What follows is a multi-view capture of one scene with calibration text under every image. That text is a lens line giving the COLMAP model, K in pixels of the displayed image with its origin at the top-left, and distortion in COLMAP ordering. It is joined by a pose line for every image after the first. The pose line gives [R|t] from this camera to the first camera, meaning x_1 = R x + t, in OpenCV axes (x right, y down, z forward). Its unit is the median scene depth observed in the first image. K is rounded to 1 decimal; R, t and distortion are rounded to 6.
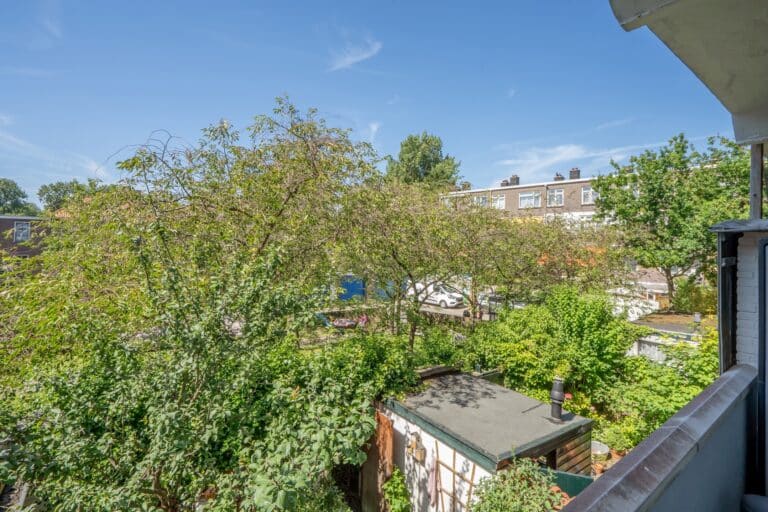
lens RADIAL K [[364.8, 0, 382.1], [0, 364.8, 235.1], [0, 0, 1]] dist [0.002424, 0.000978]
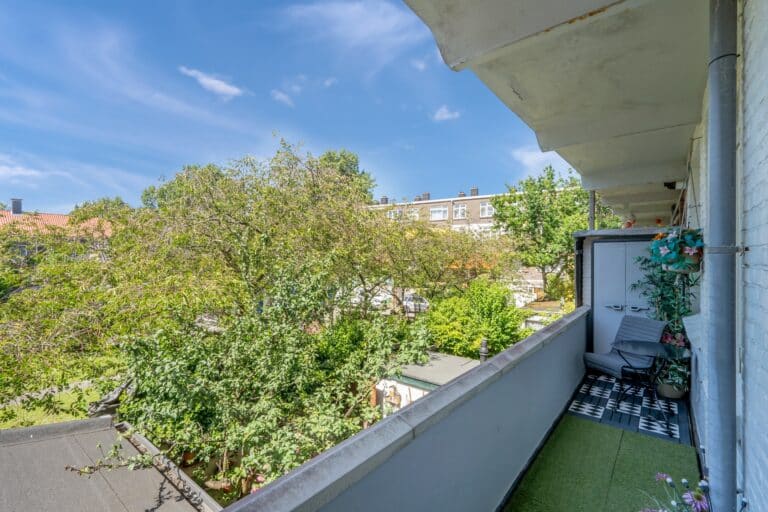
lens RADIAL K [[357.6, 0, 389.3], [0, 357.6, 258.5], [0, 0, 1]] dist [-0.001702, 0.000941]
pose [[0.965090, -0.026977, 0.260527, -0.094441], [0.018153, 0.999179, 0.036215, 0.004374], [-0.261290, -0.030221, 0.964787, -0.104279]]
